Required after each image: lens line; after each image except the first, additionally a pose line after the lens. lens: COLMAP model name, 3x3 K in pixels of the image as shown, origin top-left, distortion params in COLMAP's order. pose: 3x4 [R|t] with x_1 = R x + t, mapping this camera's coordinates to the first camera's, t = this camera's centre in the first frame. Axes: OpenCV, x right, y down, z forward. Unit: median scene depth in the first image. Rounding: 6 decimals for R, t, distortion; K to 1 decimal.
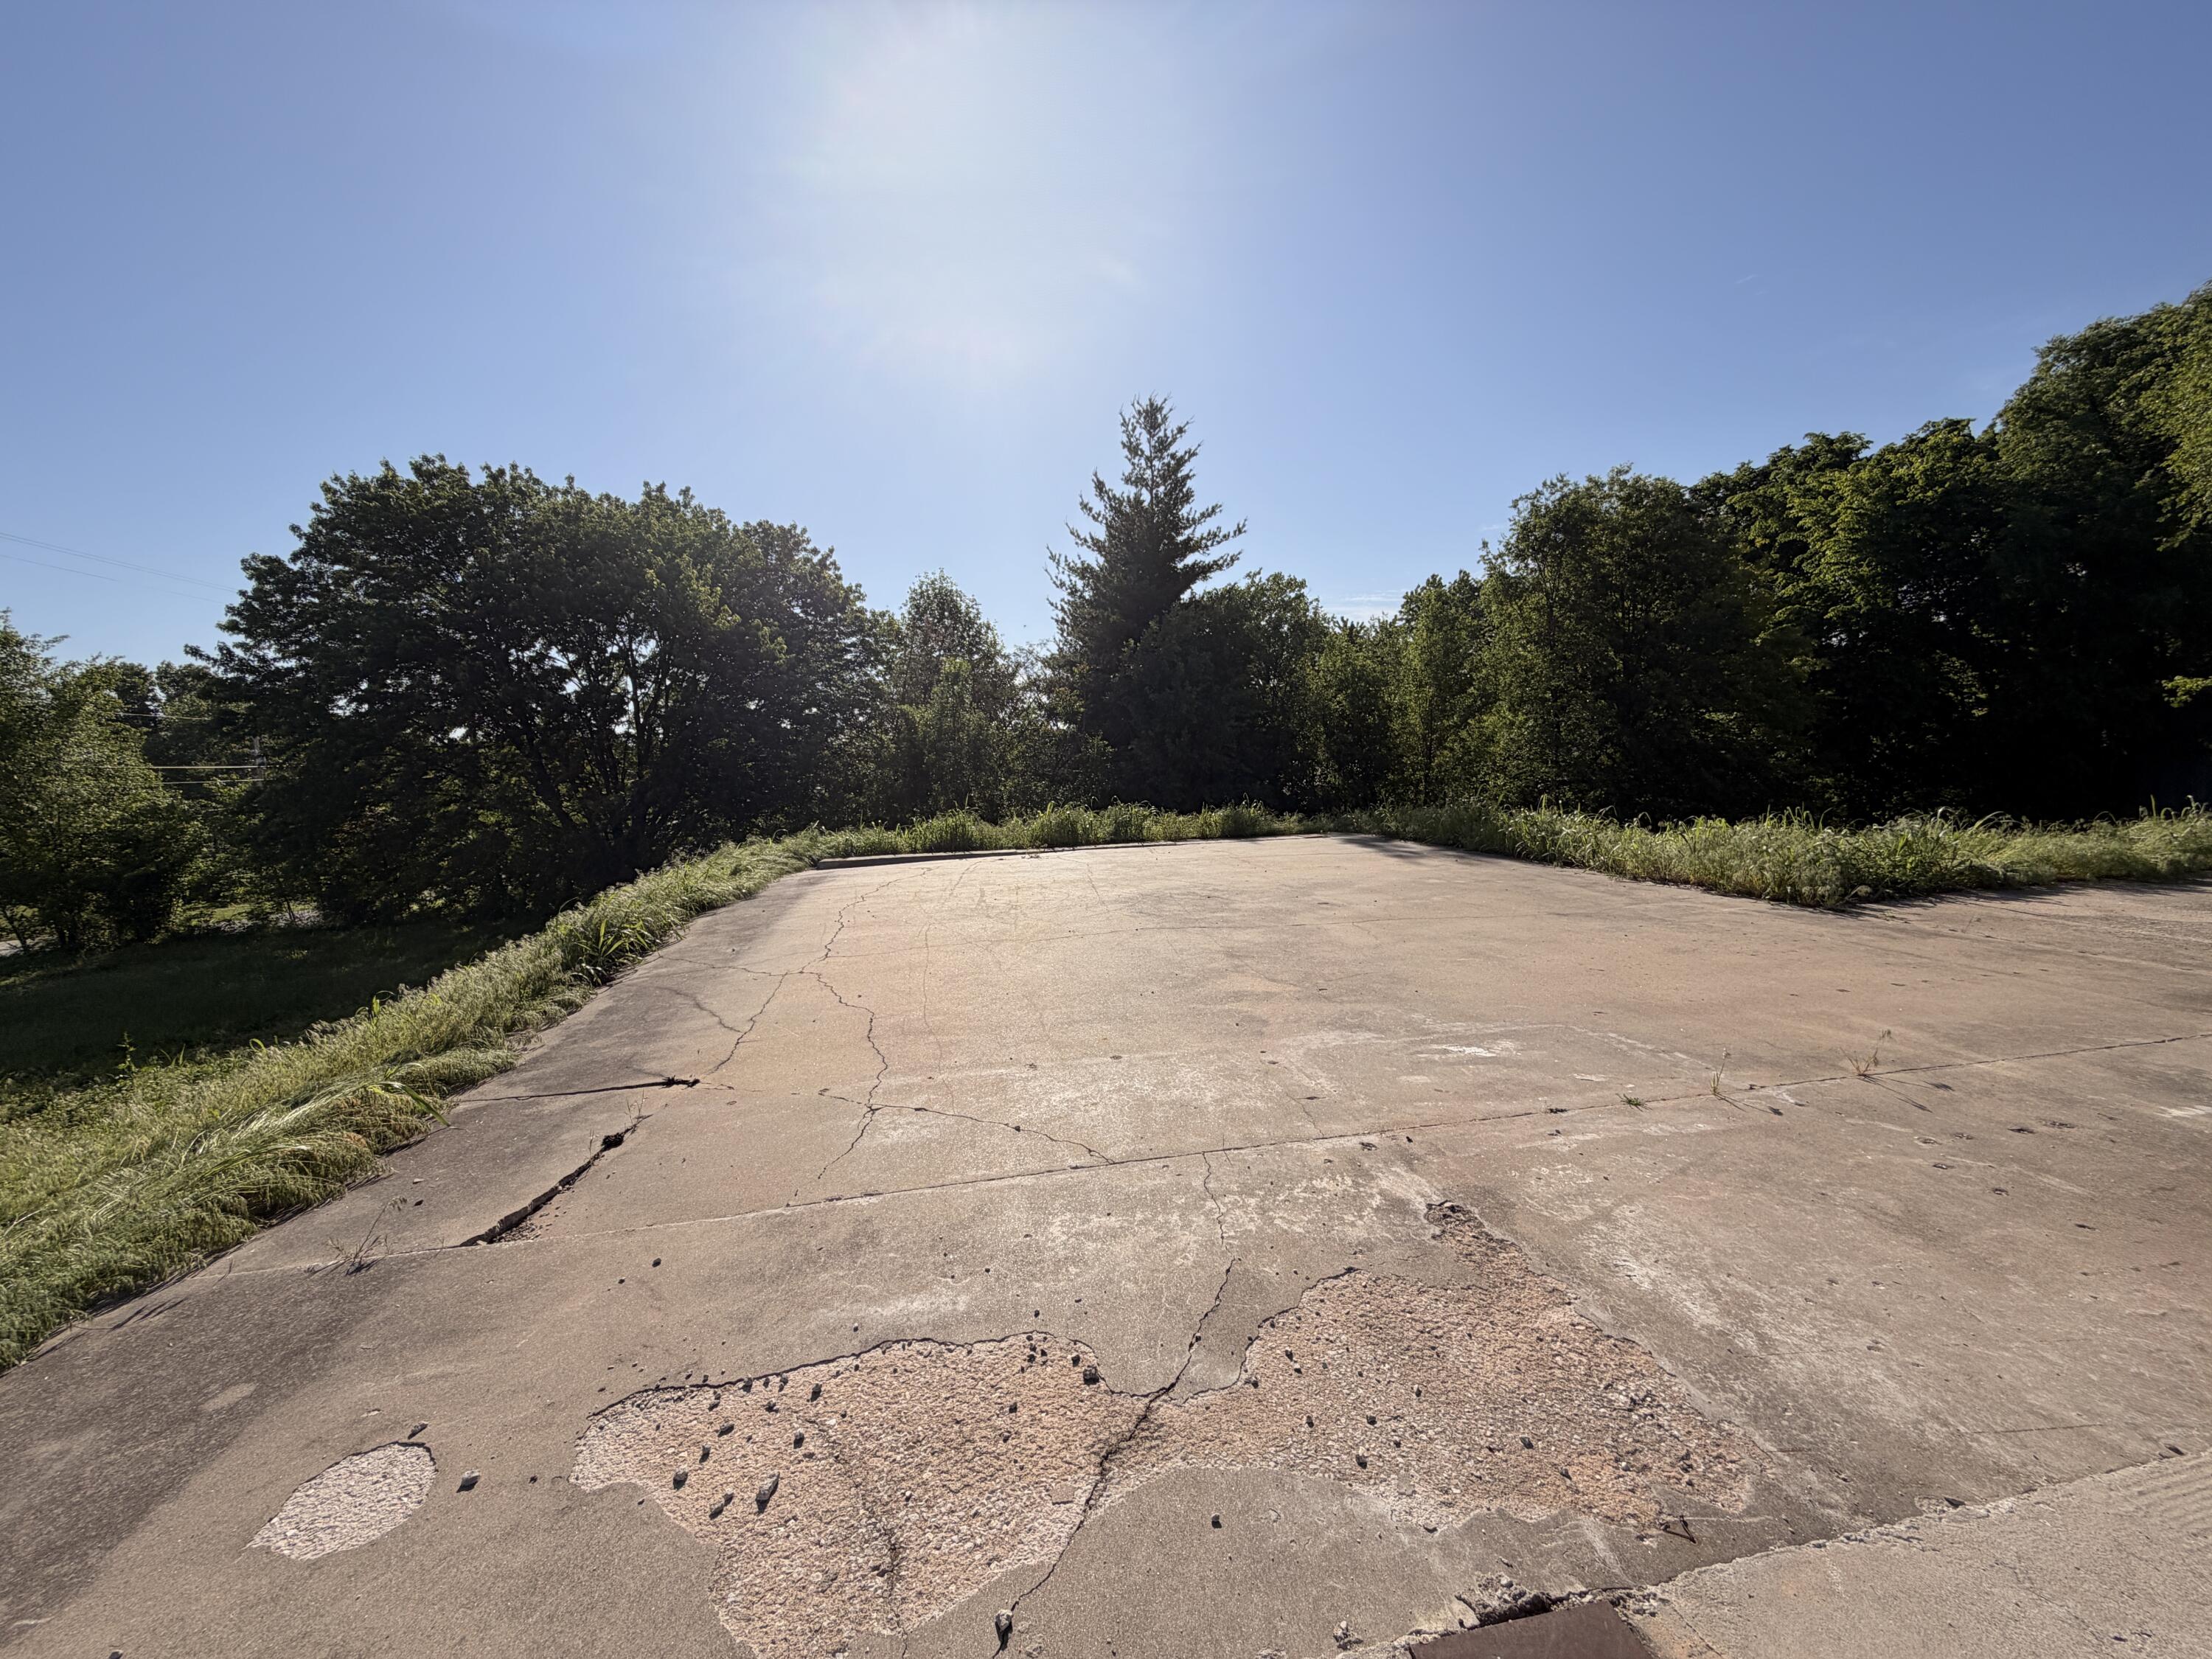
lens RADIAL K [[878.0, 0, 1106.0], [0, 878.0, 829.5], [0, 0, 1]] dist [-0.001012, -0.000021]
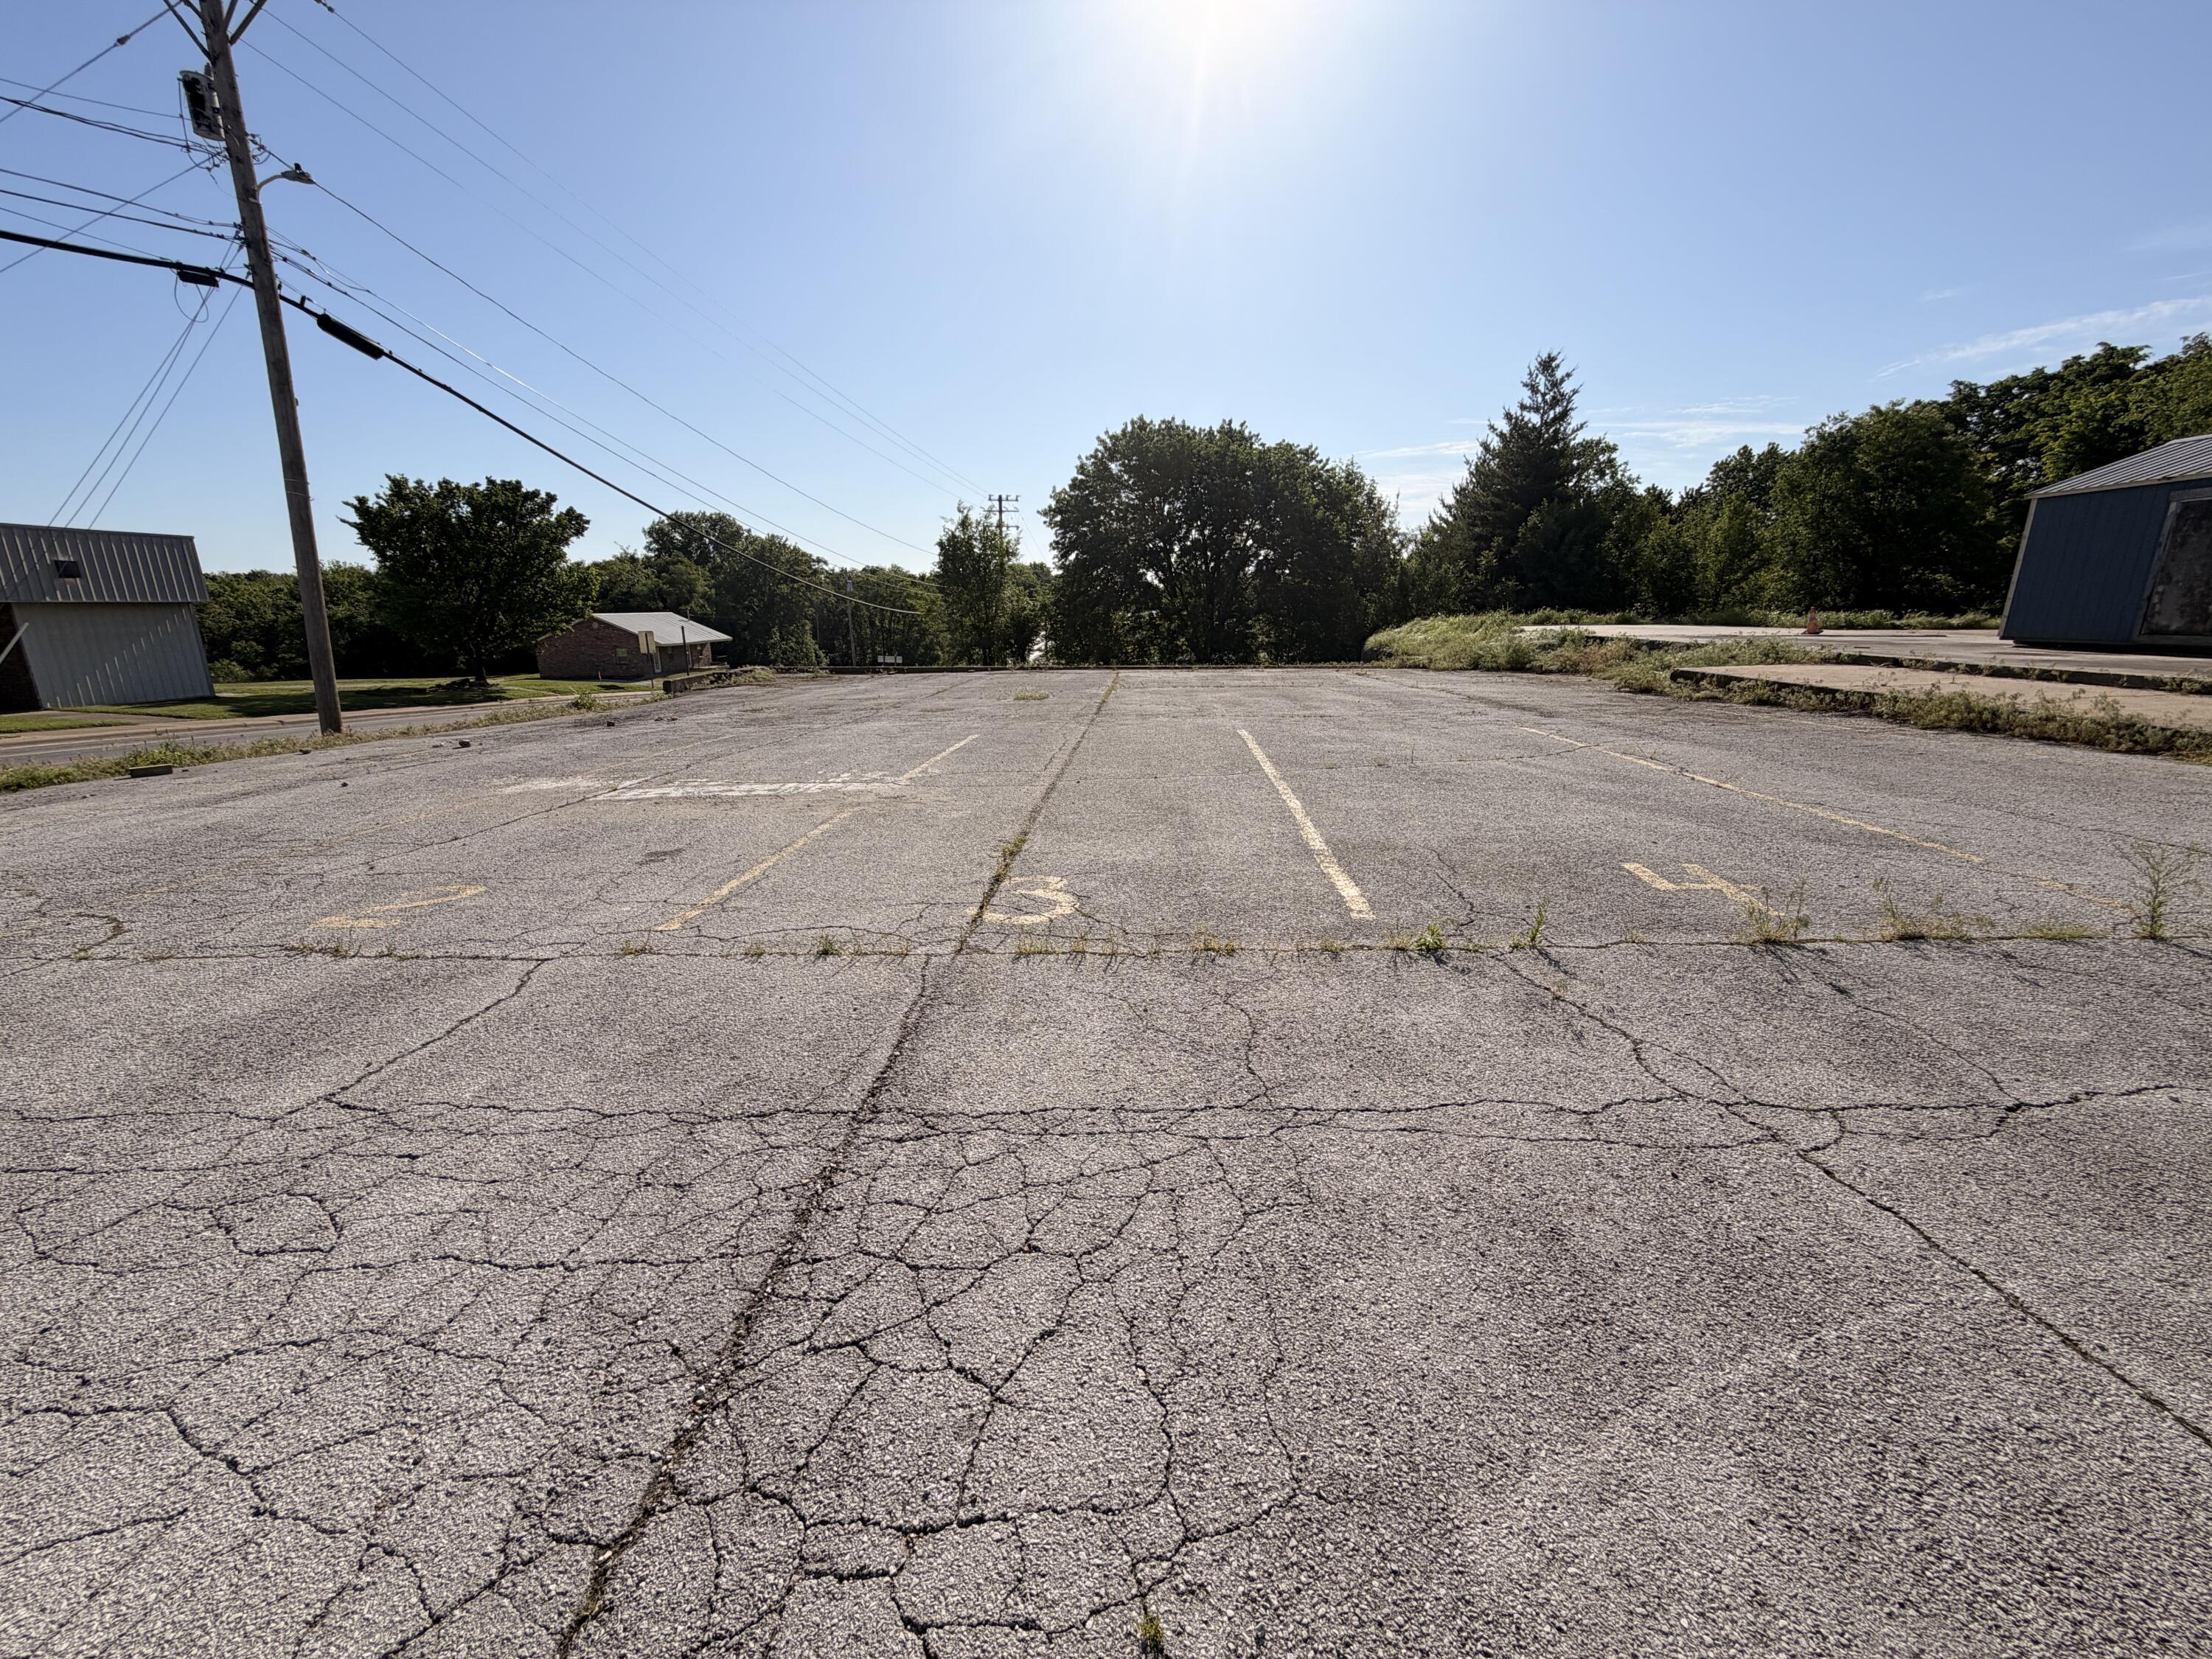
lens RADIAL K [[878.0, 0, 1106.0], [0, 878.0, 829.5], [0, 0, 1]] dist [-0.001012, -0.000021]
pose [[0.971388, 0.086261, -0.221278, -0.288754], [-0.047586, 0.983506, 0.174501, 0.093770], [0.232681, -0.158979, 0.959471, -0.770214]]
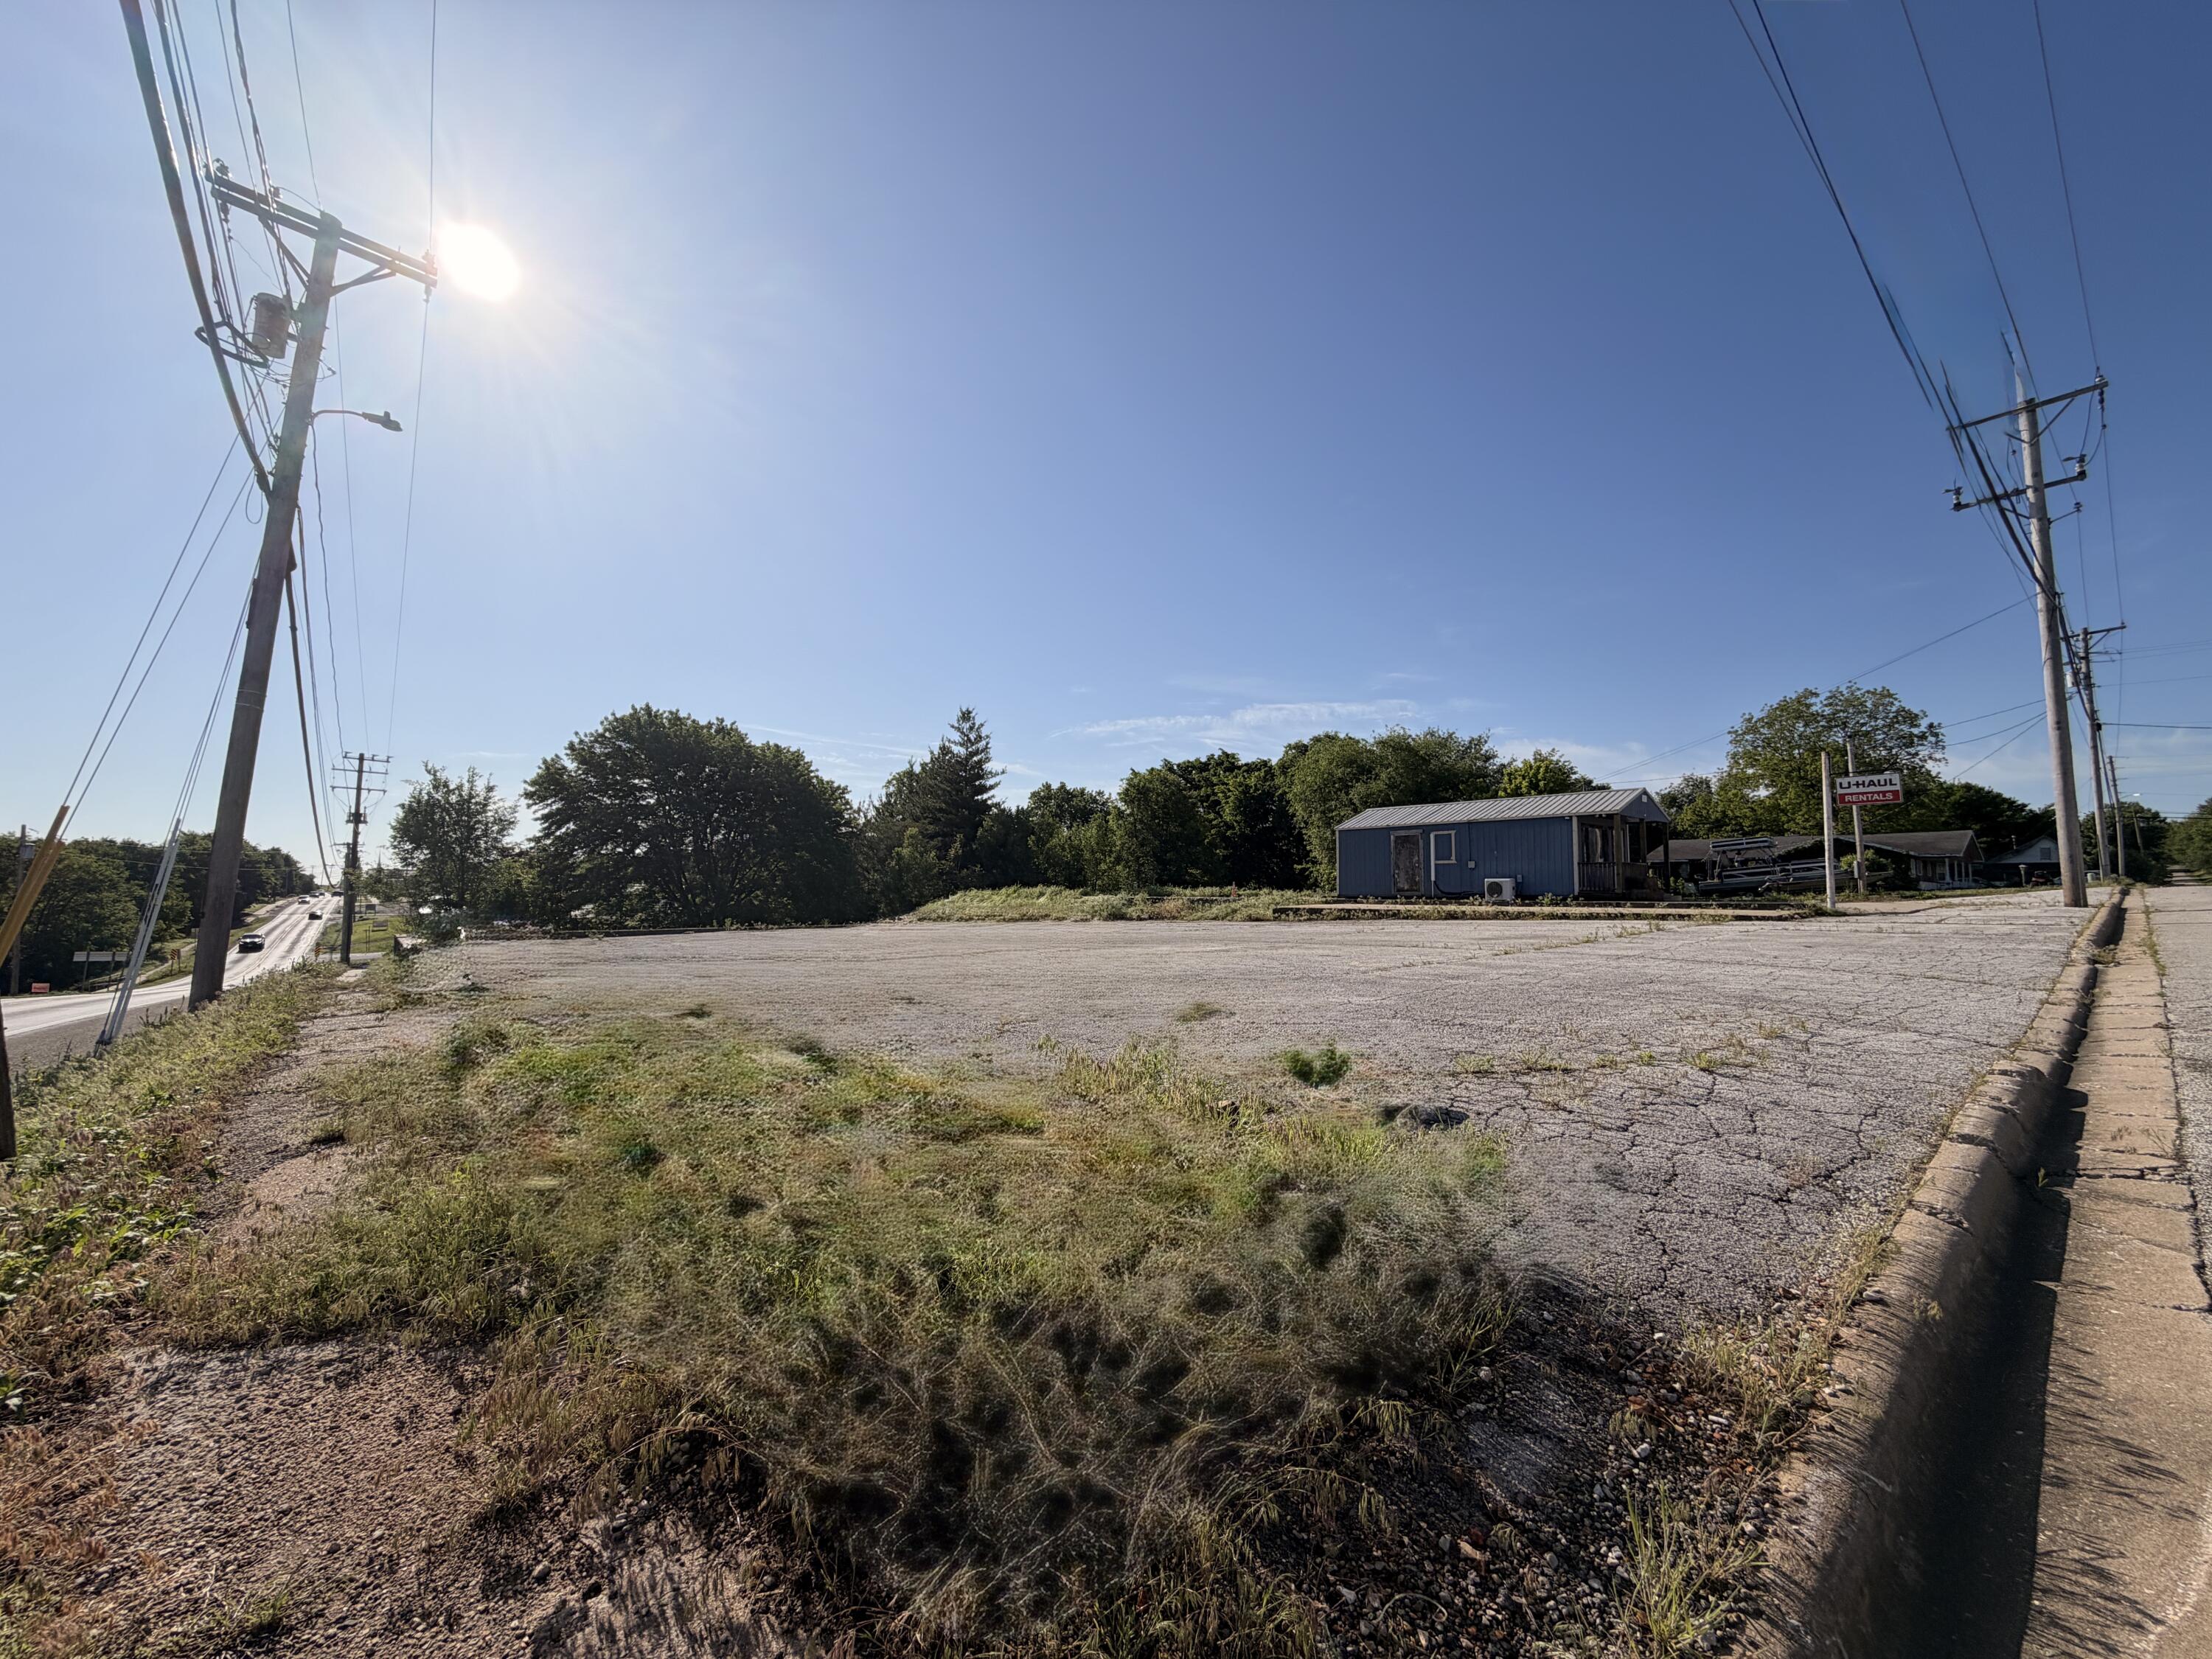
lens RADIAL K [[878.0, 0, 1106.0], [0, 878.0, 829.5], [0, 0, 1]] dist [-0.001012, -0.000021]
pose [[0.865167, 0.072193, 0.496260, -0.681099], [0.011247, 0.986542, -0.163123, 0.140892], [-0.501357, 0.146710, 0.852712, -0.907300]]
